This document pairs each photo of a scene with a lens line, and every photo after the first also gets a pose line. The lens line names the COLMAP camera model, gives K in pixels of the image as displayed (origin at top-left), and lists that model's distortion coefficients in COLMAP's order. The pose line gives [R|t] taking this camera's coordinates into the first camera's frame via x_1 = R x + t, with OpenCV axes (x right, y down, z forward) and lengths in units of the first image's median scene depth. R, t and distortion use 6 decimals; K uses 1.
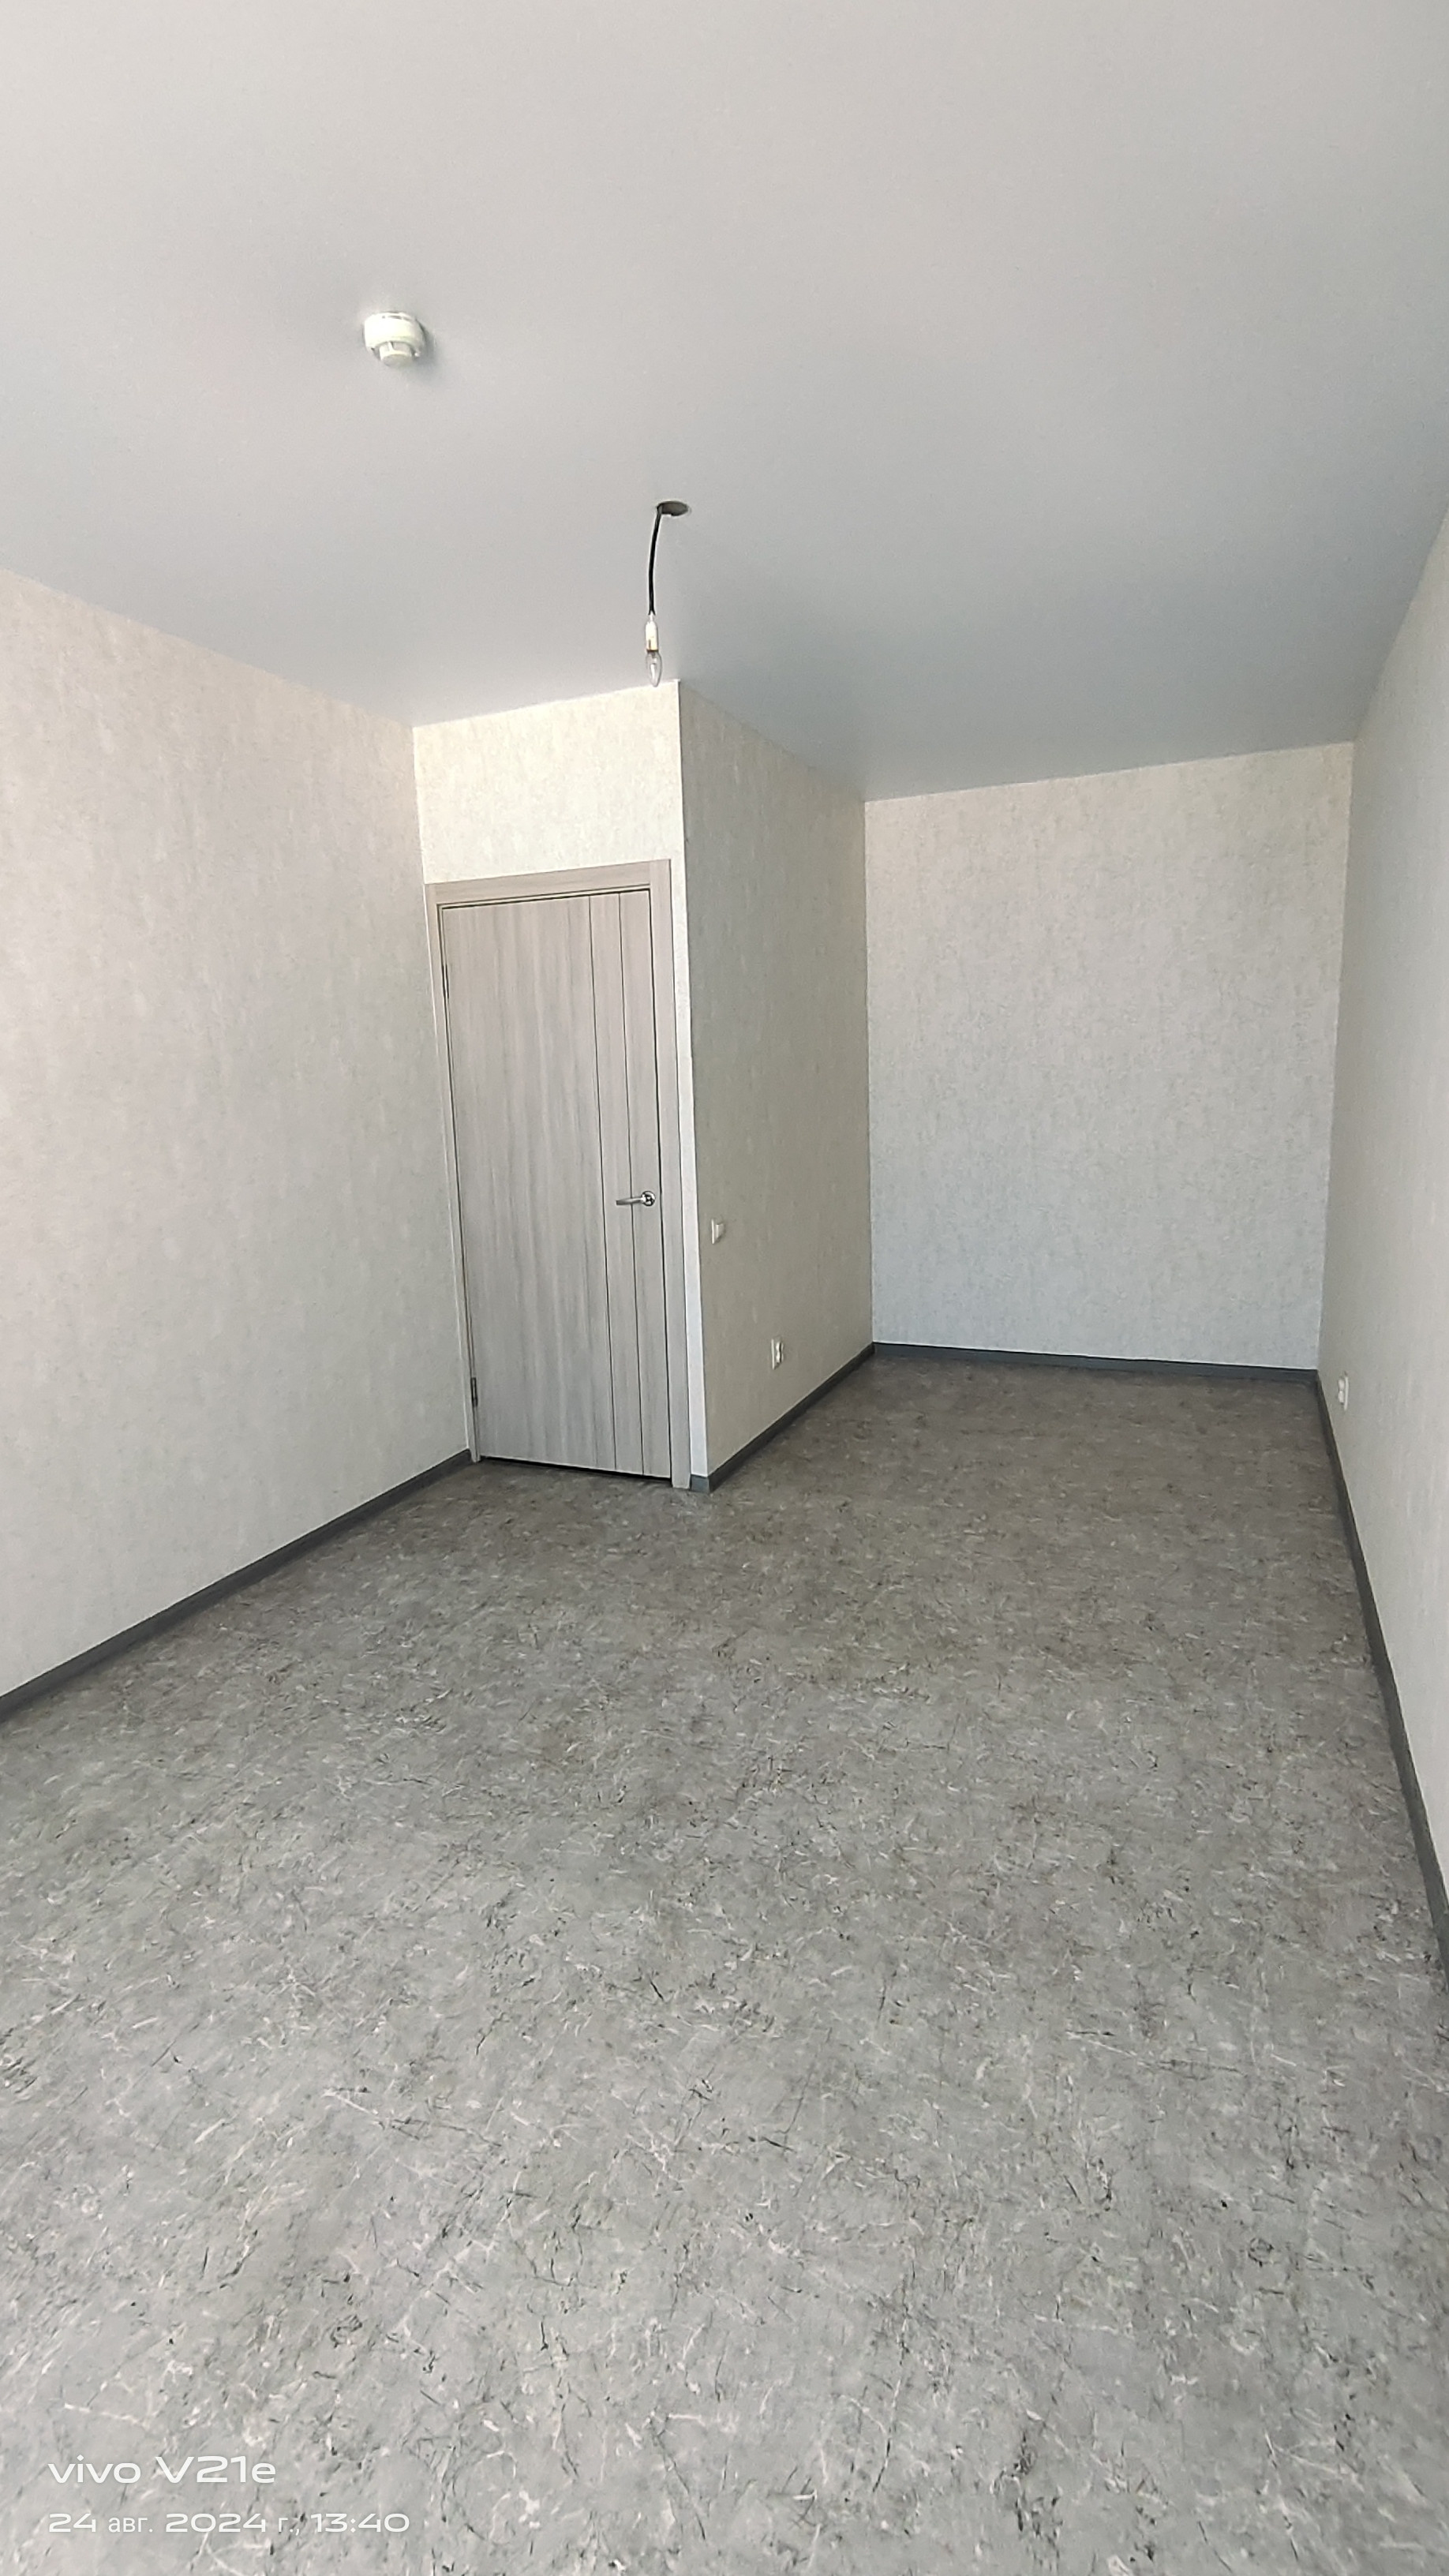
lens RADIAL K [[1138.9, 0, 690.4], [0, 1138.9, 1283.0], [0, 0, 1]] dist [-0.009393, 0.015806]
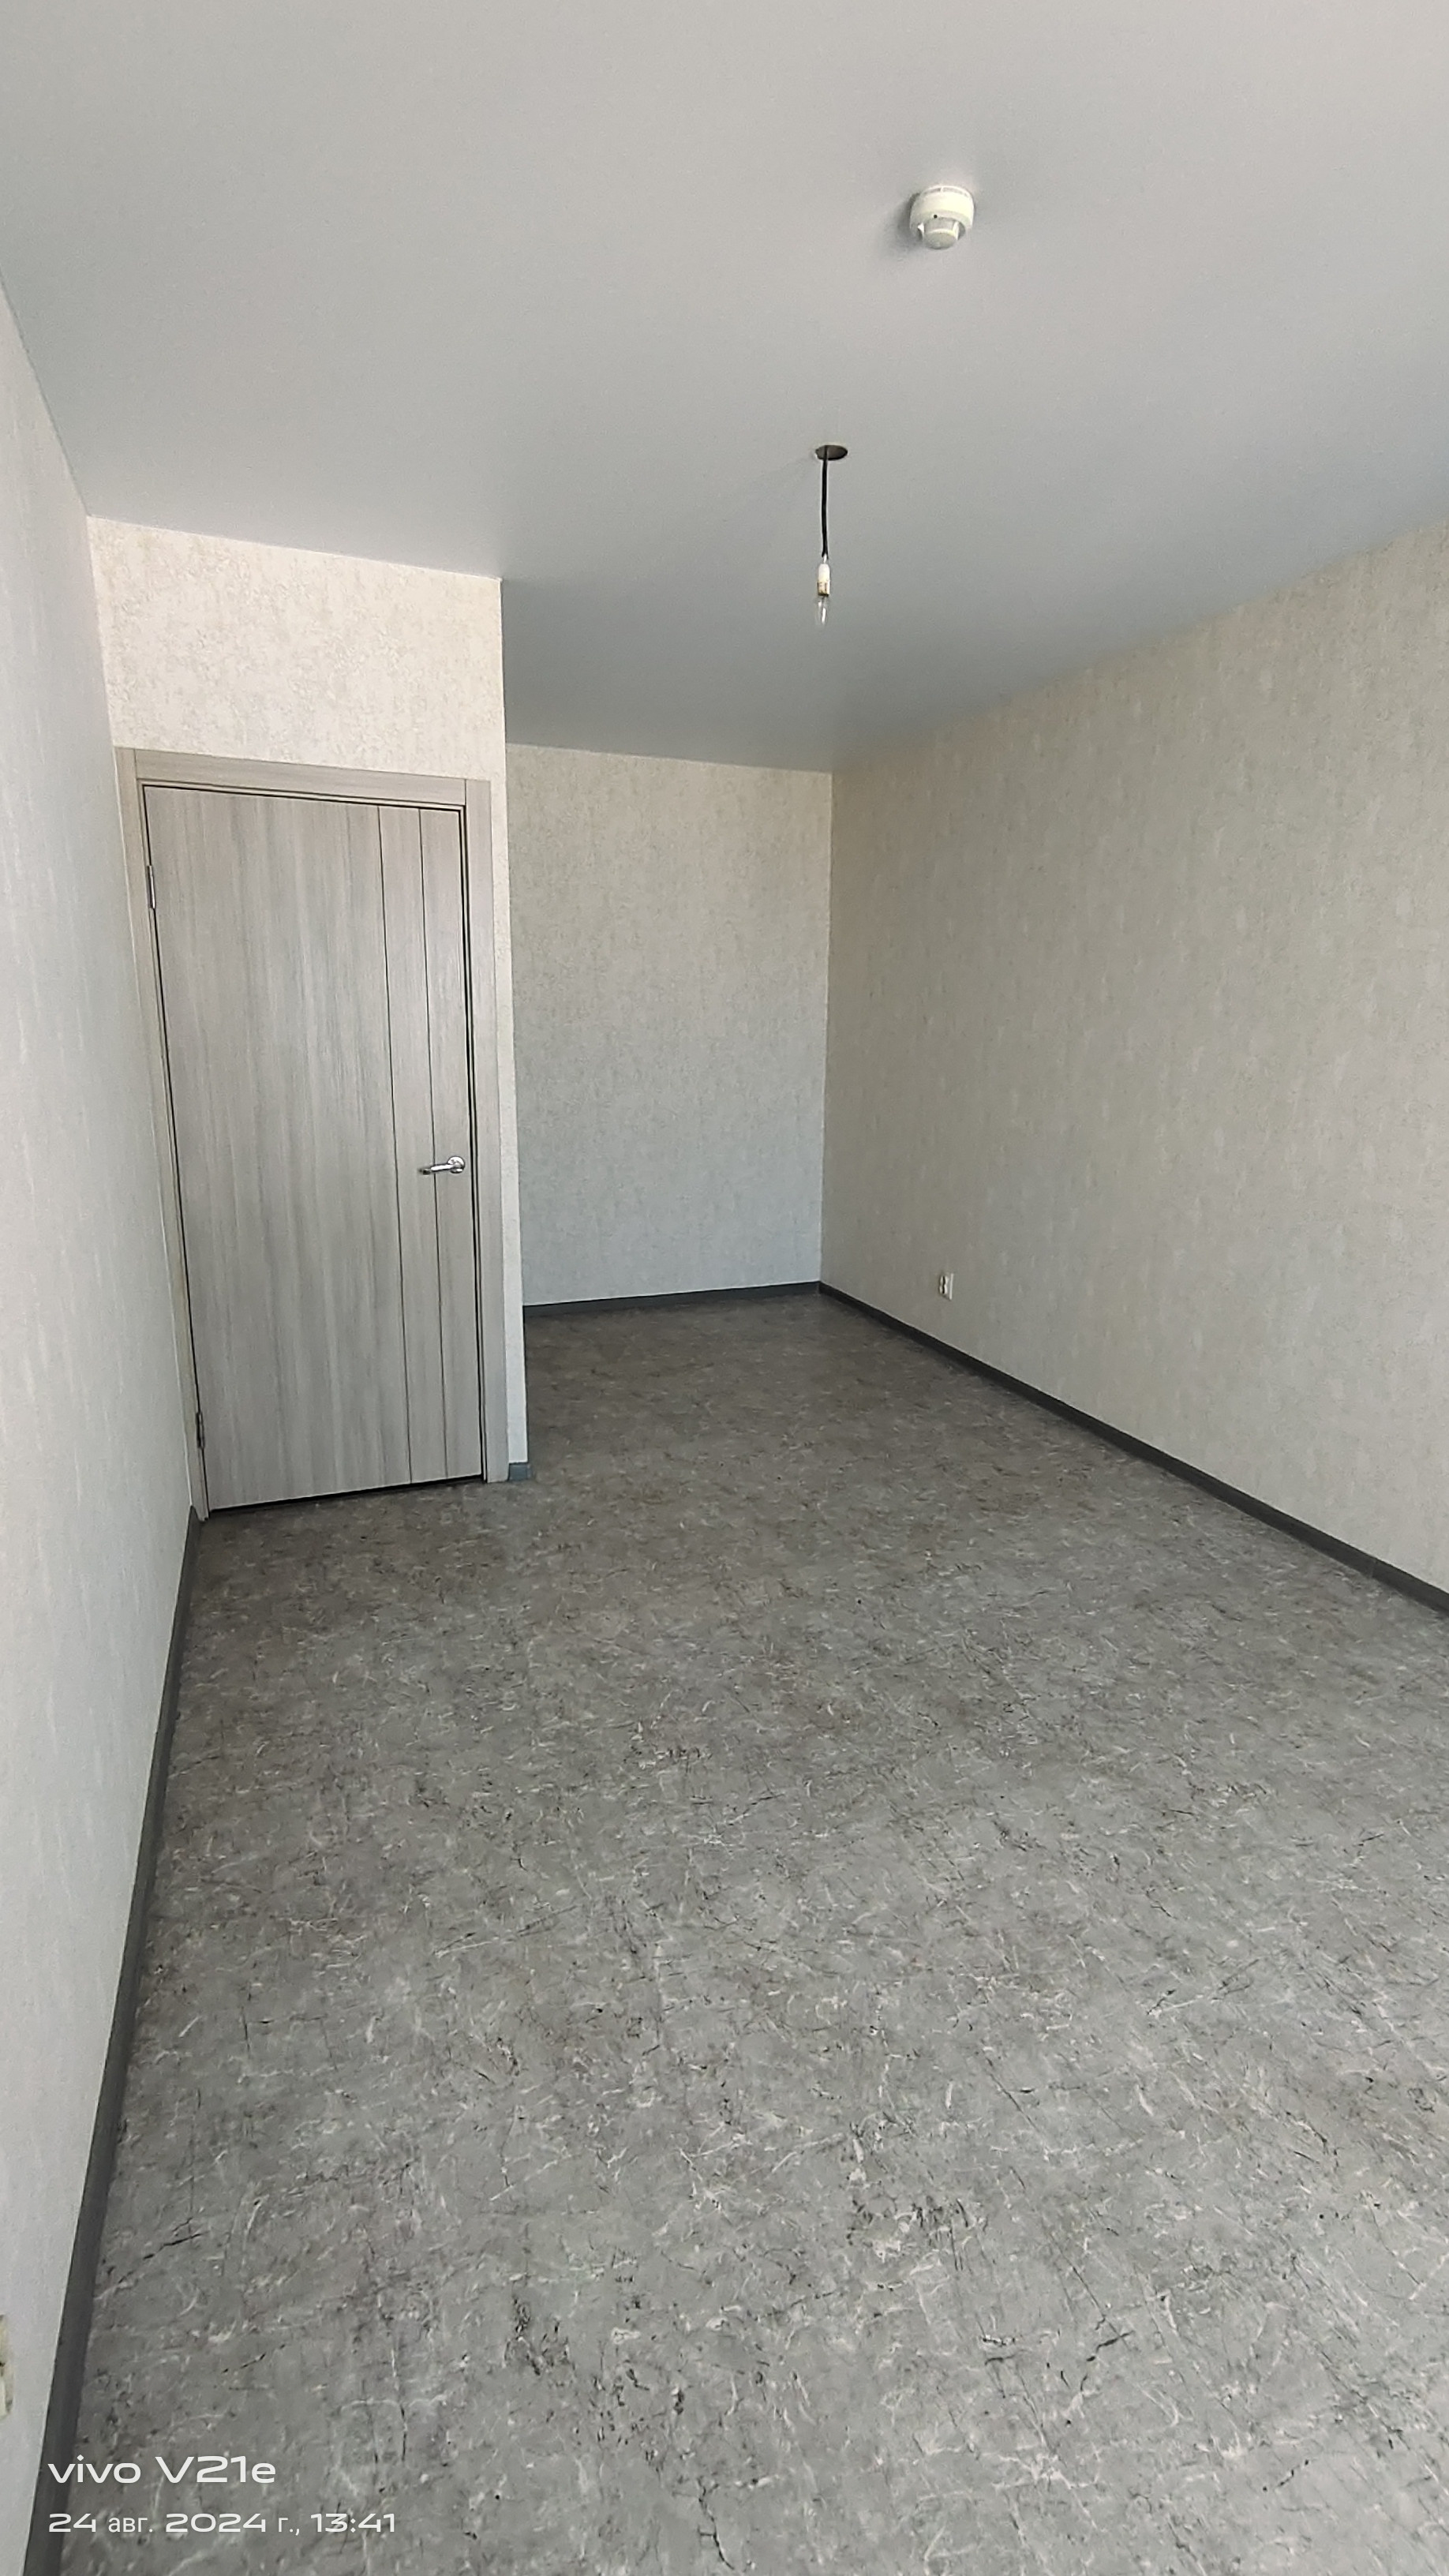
lens RADIAL K [[1156.0, 0, 724.5], [0, 1156.0, 1288.0], [0, 0, 1]] dist [-0.014920, 0.020422]
pose [[0.710413, -0.122471, 0.693047, -0.662958], [0.098758, 0.992347, 0.074130, -0.032322], [-0.696822, 0.015781, 0.717071, 0.271926]]
